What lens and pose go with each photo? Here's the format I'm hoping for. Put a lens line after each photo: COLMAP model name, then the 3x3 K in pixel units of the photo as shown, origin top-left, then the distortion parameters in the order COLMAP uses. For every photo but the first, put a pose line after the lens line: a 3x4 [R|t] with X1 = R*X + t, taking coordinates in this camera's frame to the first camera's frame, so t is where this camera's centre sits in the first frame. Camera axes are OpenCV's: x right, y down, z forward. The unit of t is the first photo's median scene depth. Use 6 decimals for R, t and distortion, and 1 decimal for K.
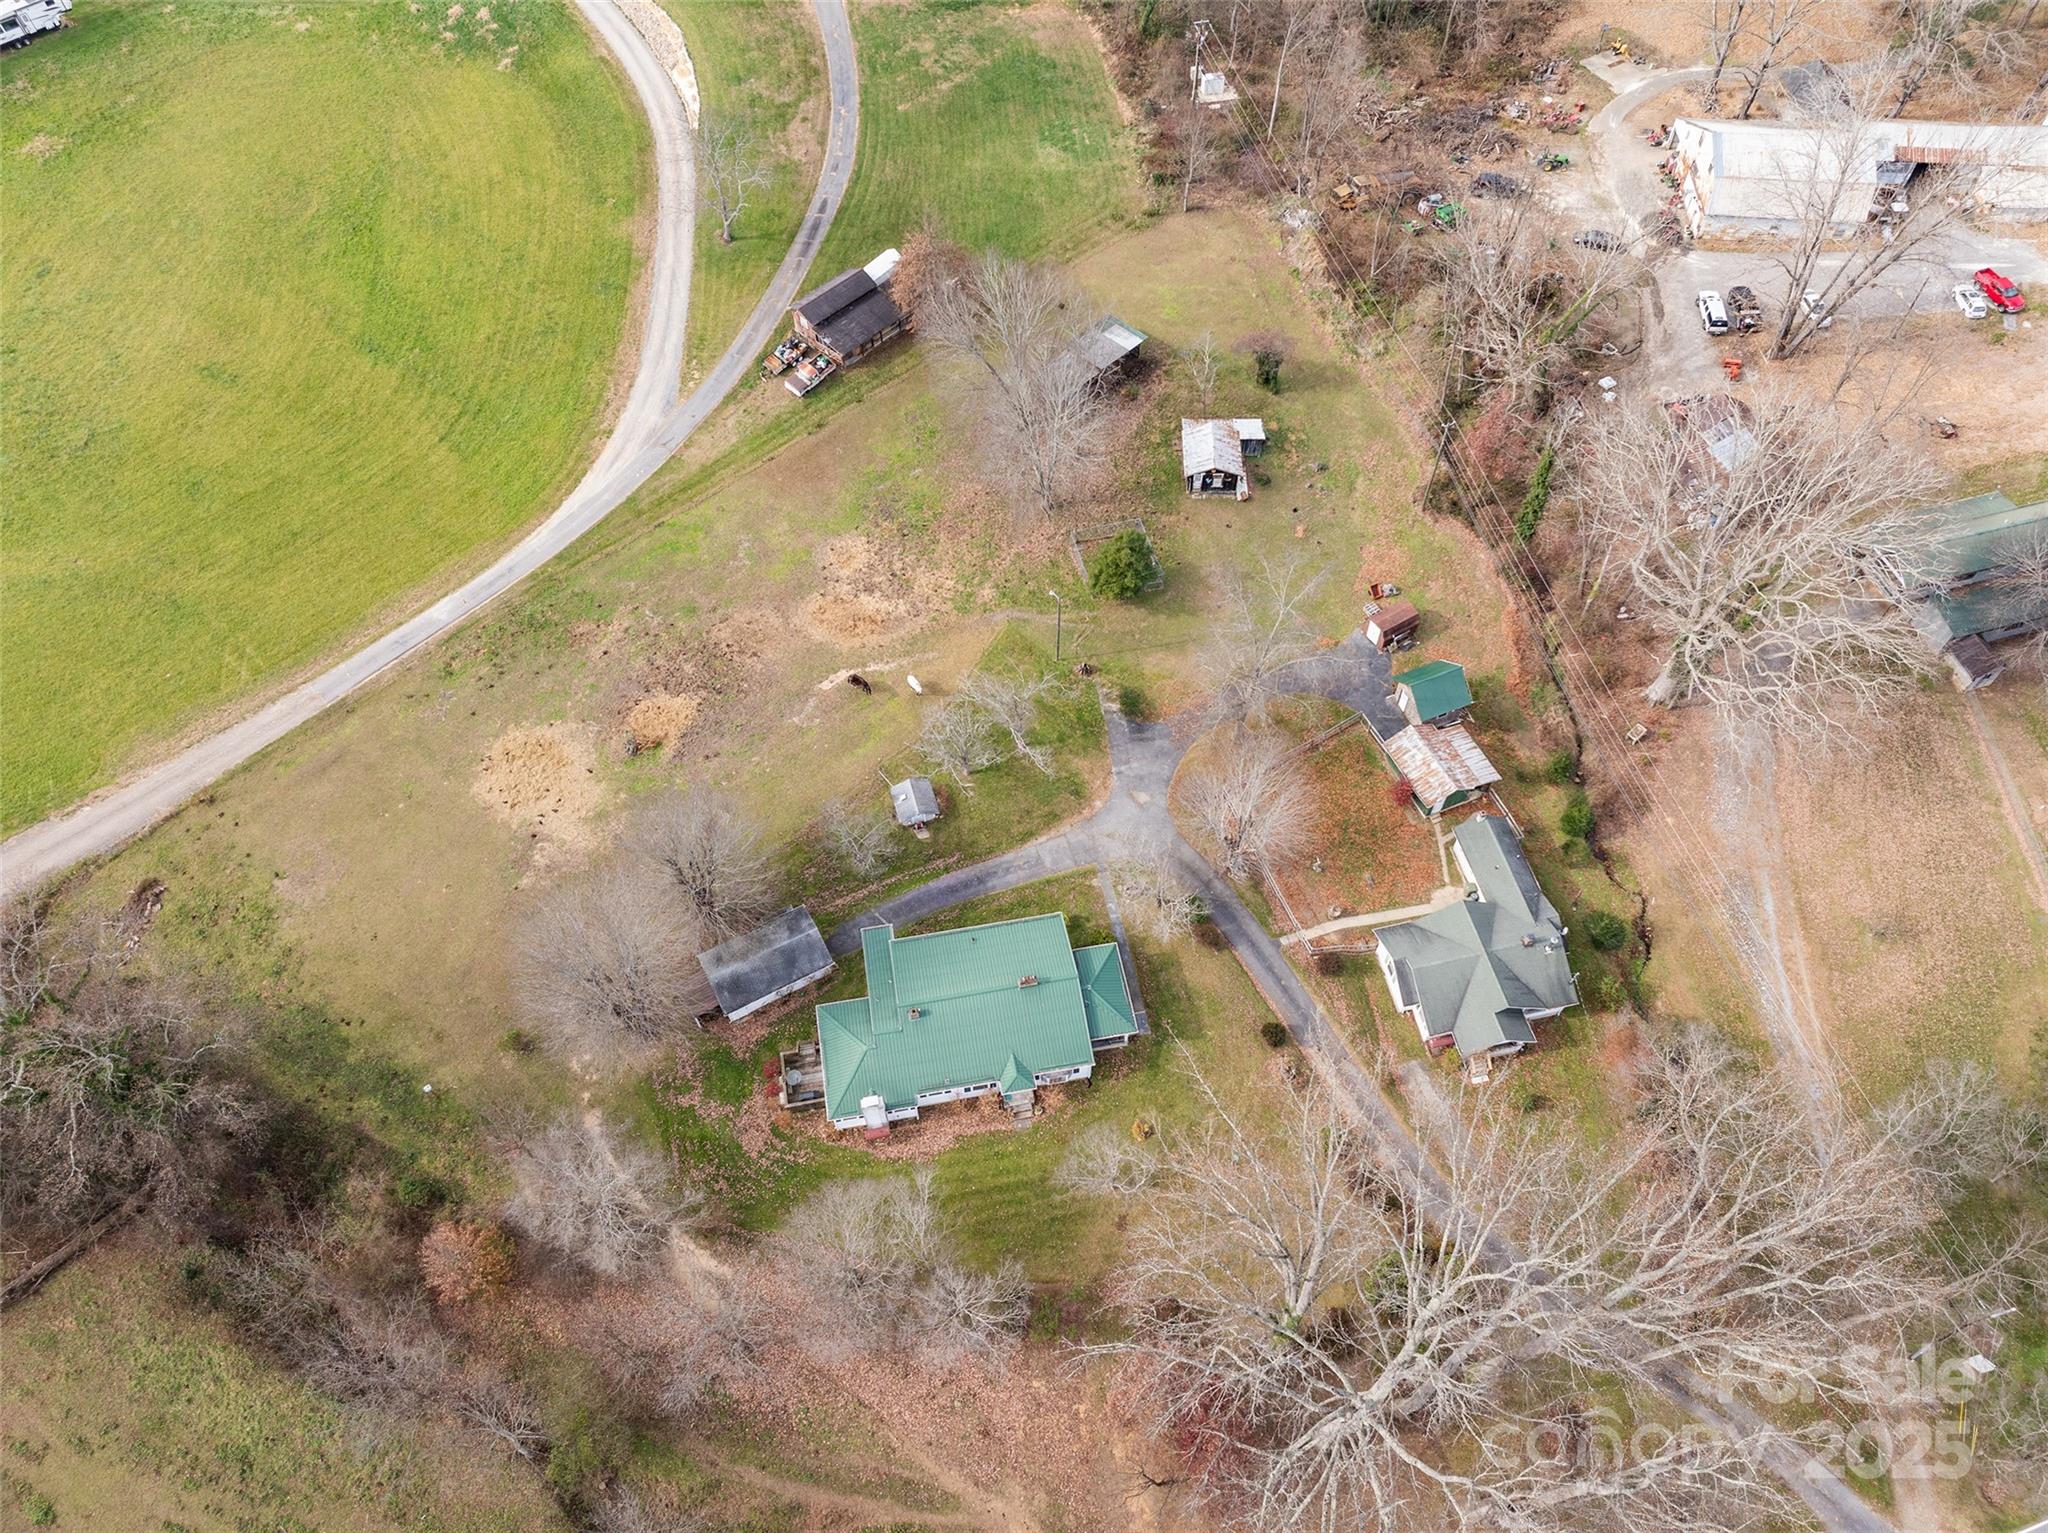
lens RADIAL K [[1432.5, 0, 1024.0], [0, 1432.5, 766.5], [0, 0, 1]] dist [-0.053353, 0.006671]
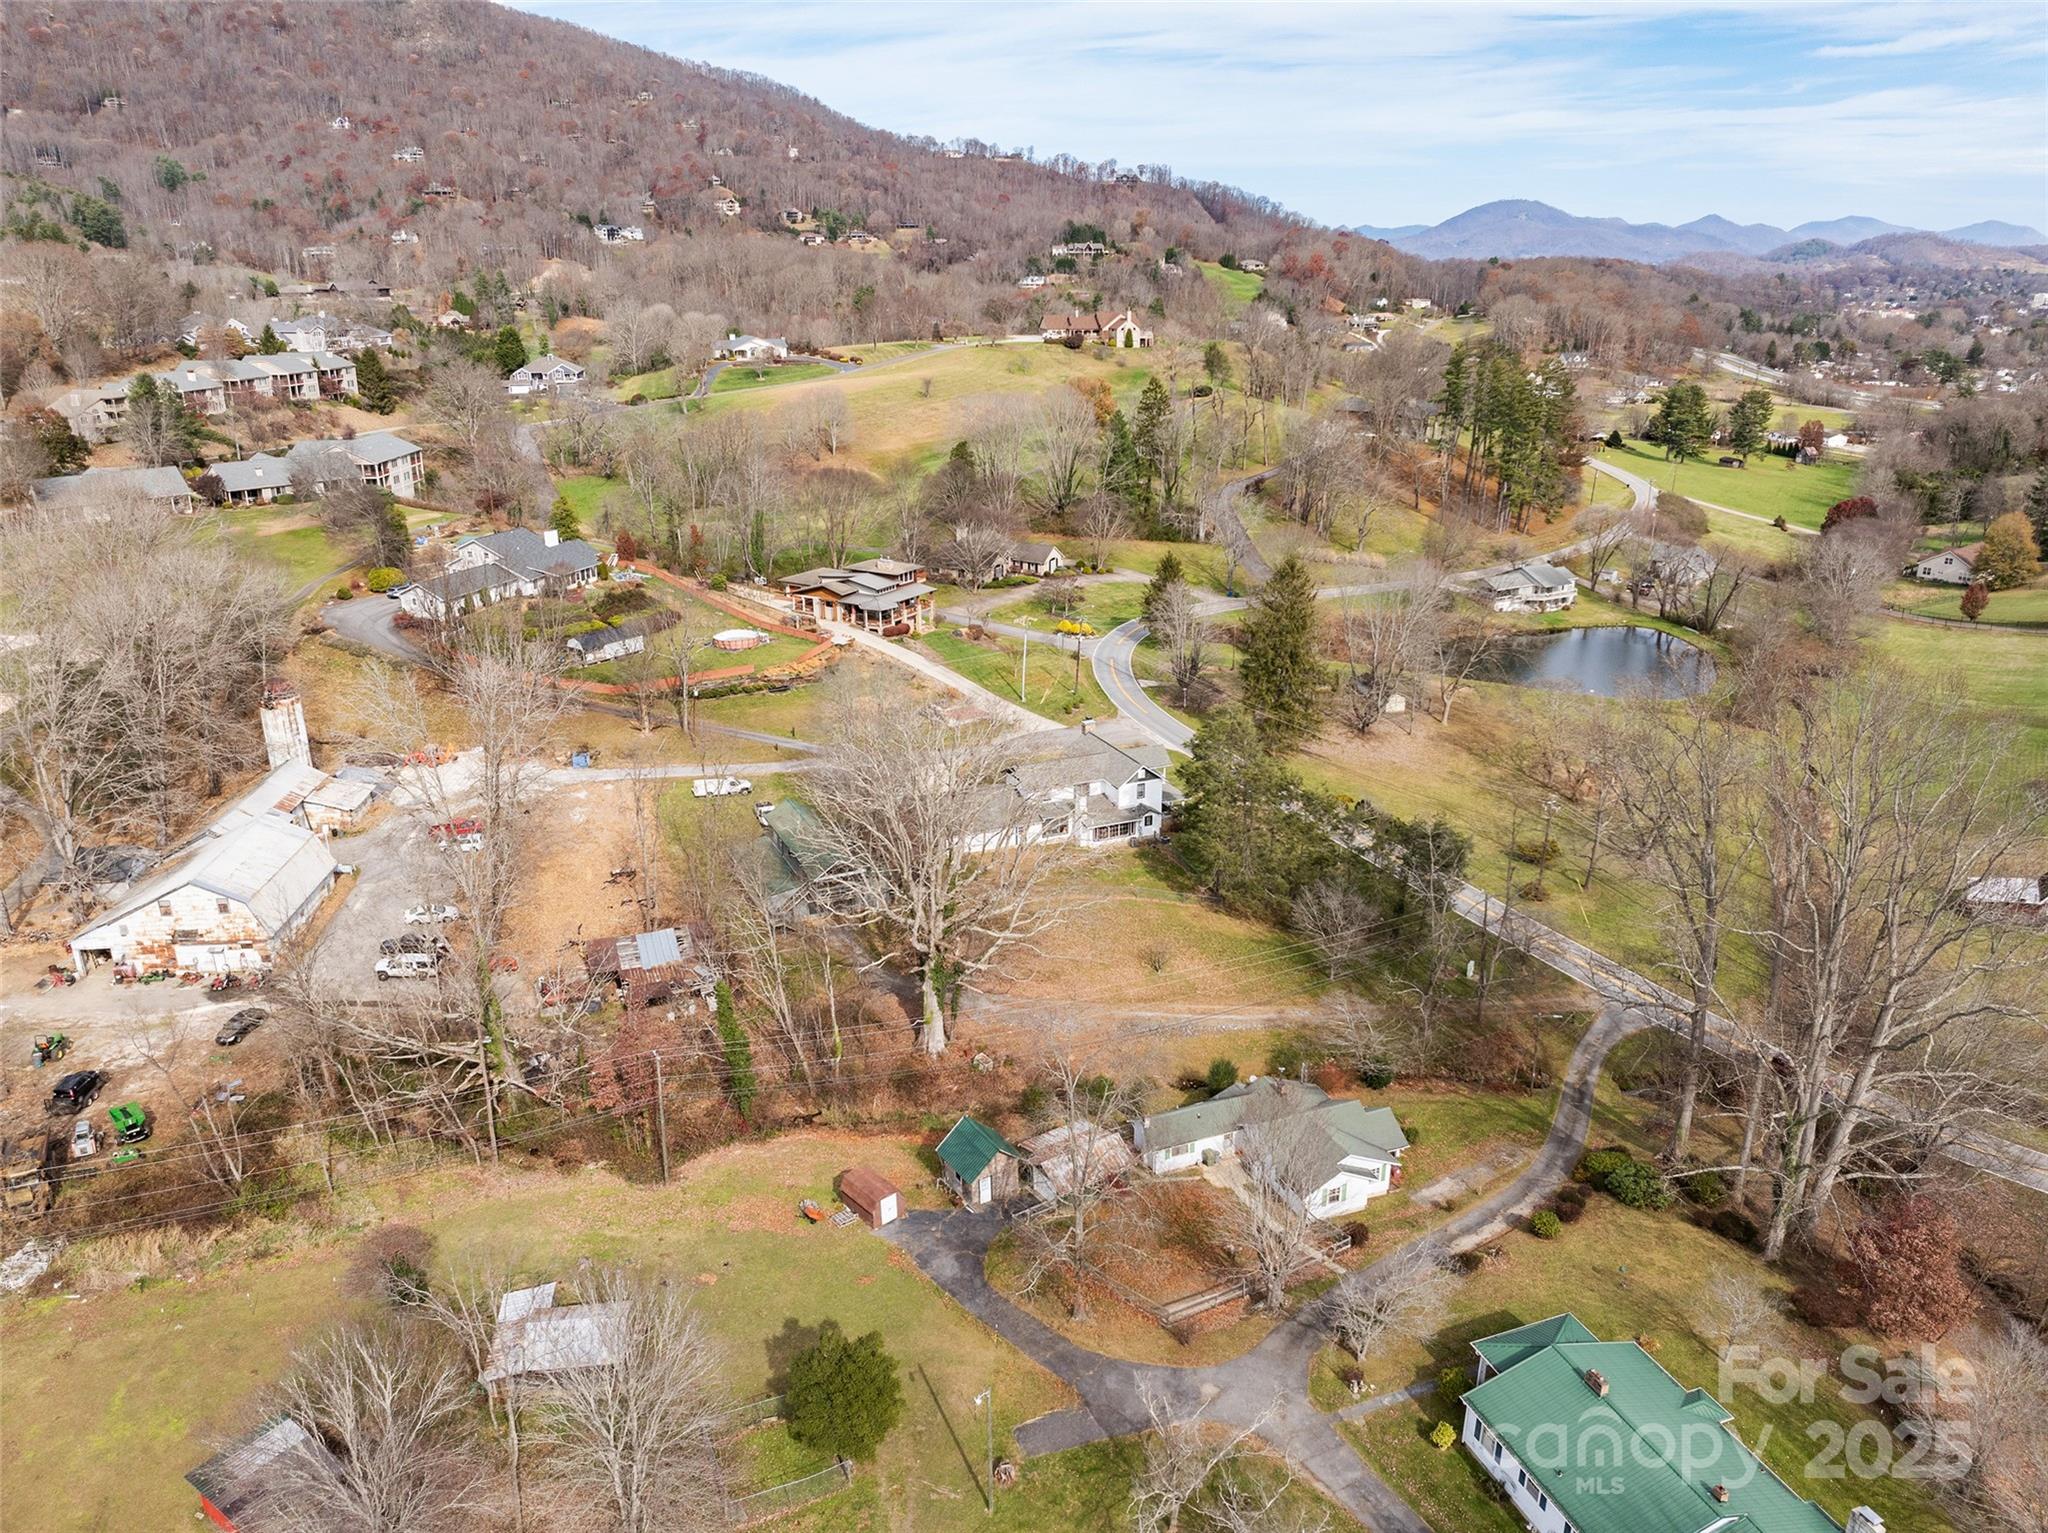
lens RADIAL K [[1432.5, 0, 1024.0], [0, 1432.5, 766.5], [0, 0, 1]] dist [-0.053353, 0.006671]
pose [[-0.163568, -0.315248, 0.934807, -0.401876], [0.814775, 0.491090, 0.308177, -0.365785], [-0.556226, 0.812065, 0.176530, 0.557540]]
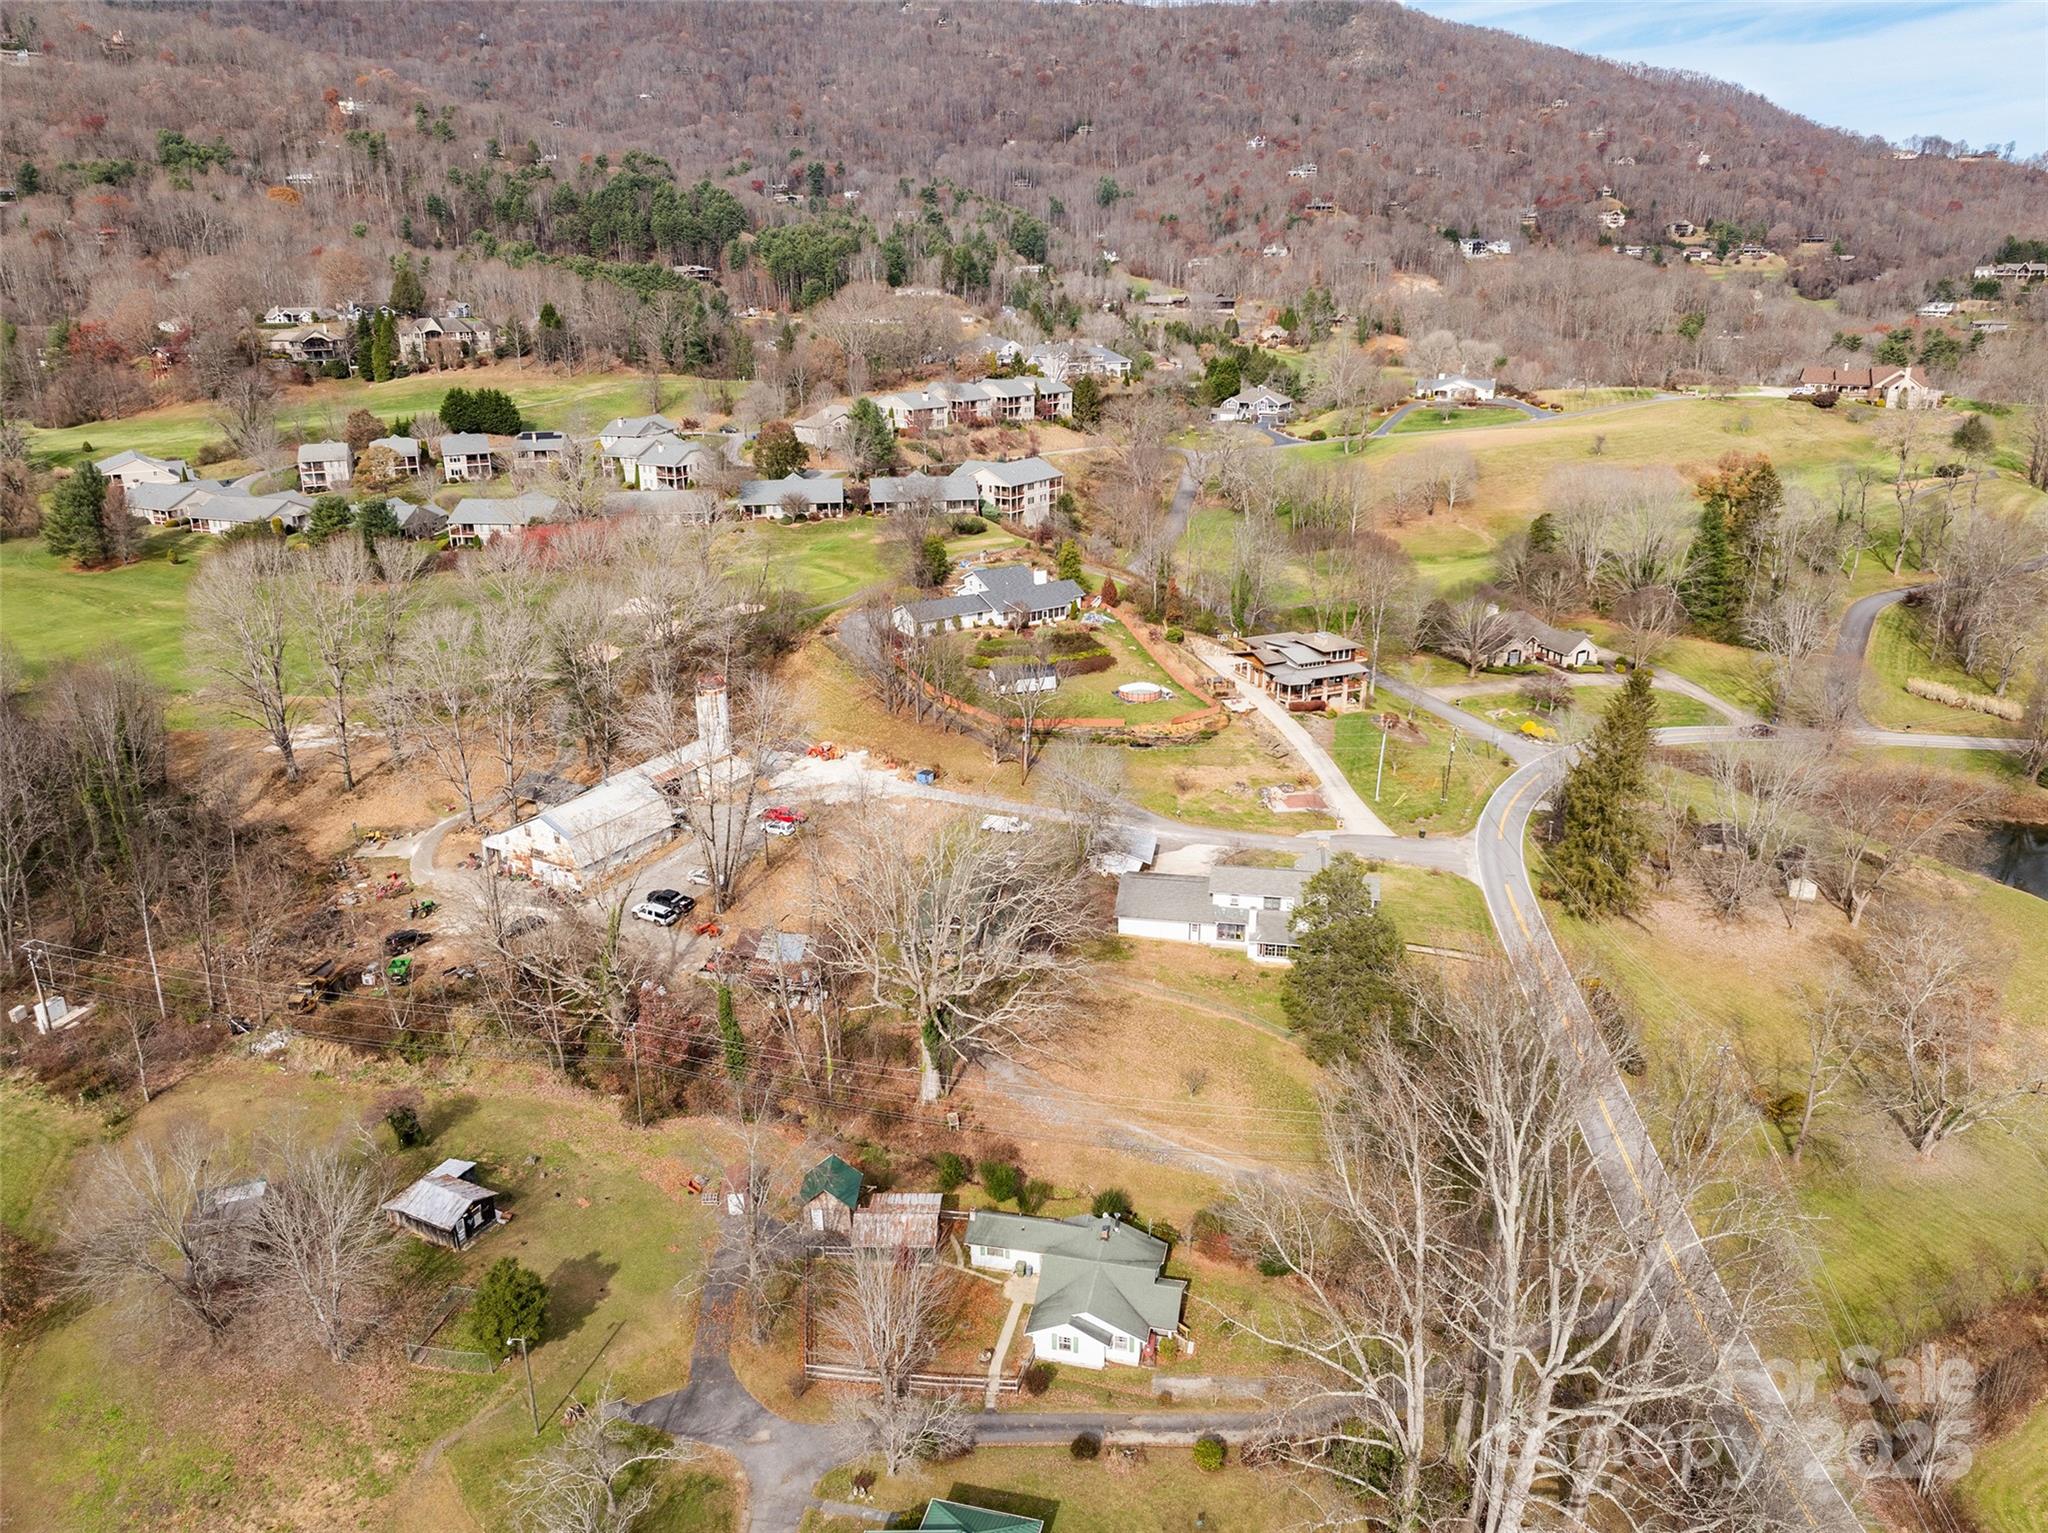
lens RADIAL K [[1409.7, 0, 1024.0], [0, 1409.7, 766.5], [0, 0, 1]] dist [-0.043584, 0.004679]
pose [[0.424639, -0.292460, 0.856825, -0.375593], [0.745821, 0.649514, -0.147927, 0.001223], [-0.513257, 0.701854, 0.493932, 0.189802]]
